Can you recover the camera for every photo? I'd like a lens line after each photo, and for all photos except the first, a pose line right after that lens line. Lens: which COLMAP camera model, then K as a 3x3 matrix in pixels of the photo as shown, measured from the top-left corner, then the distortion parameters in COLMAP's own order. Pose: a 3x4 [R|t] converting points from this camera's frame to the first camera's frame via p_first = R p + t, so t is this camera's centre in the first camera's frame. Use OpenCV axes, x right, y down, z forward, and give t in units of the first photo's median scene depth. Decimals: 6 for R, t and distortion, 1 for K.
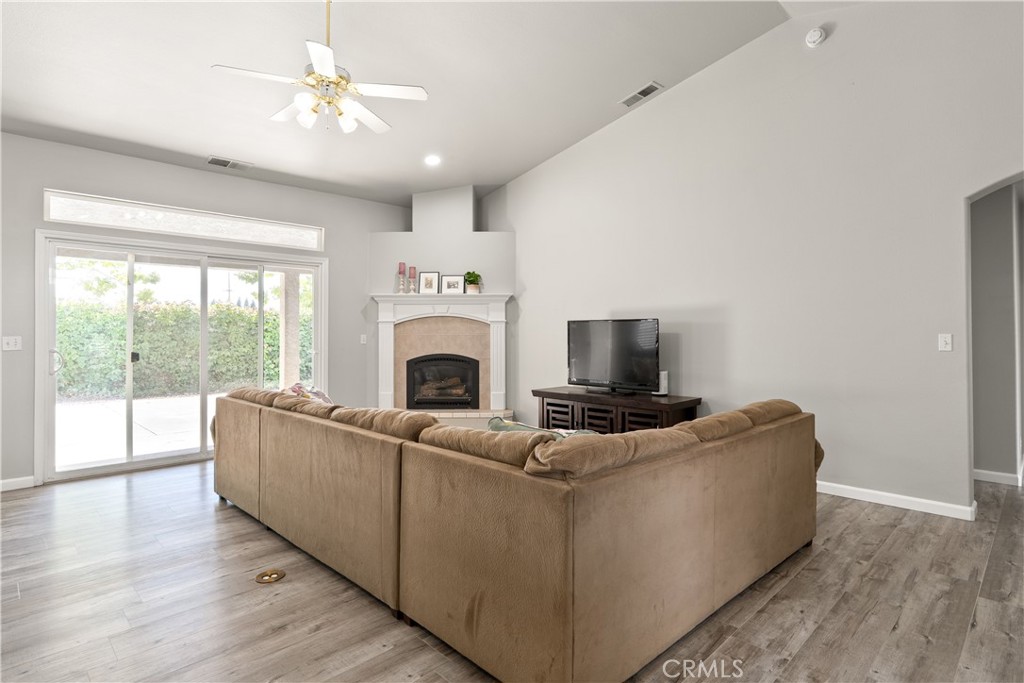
lens RADIAL K [[541.4, 0, 513.9], [0, 541.4, 333.7], [0, 0, 1]] dist [0.000072, -0.000250]
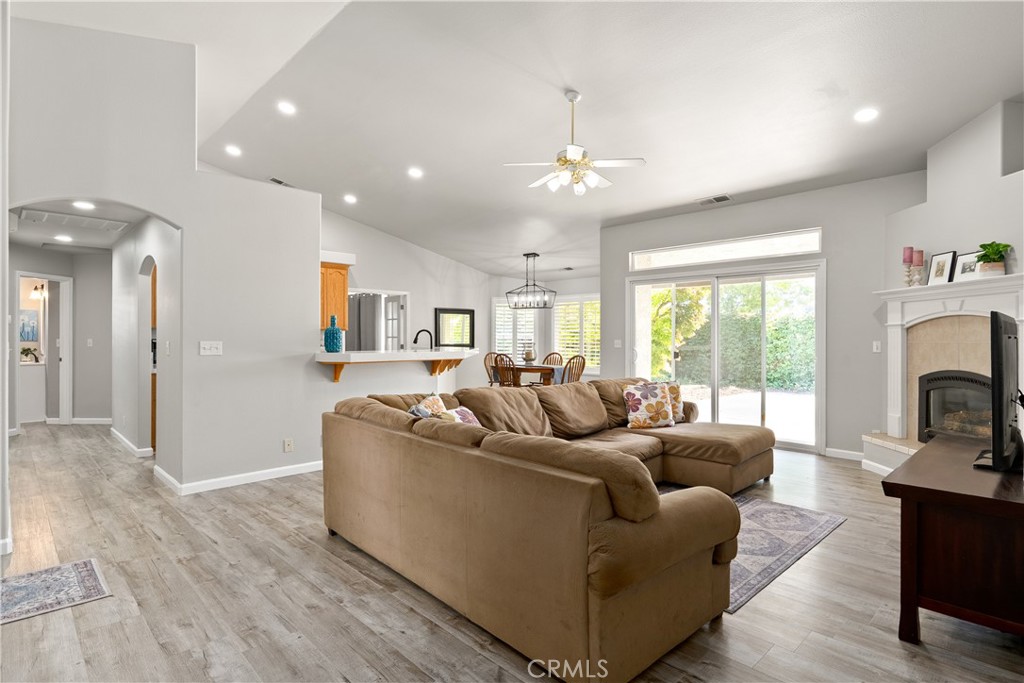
lens RADIAL K [[527.1, 0, 514.0], [0, 527.1, 348.7], [0, 0, 1]] dist [0.004549, 0.000682]
pose [[-0.019311, 0.025745, -0.999482, 0.578485], [-0.002264, 0.999665, 0.025794, -0.006468], [0.999811, 0.002761, -0.019246, 0.482870]]
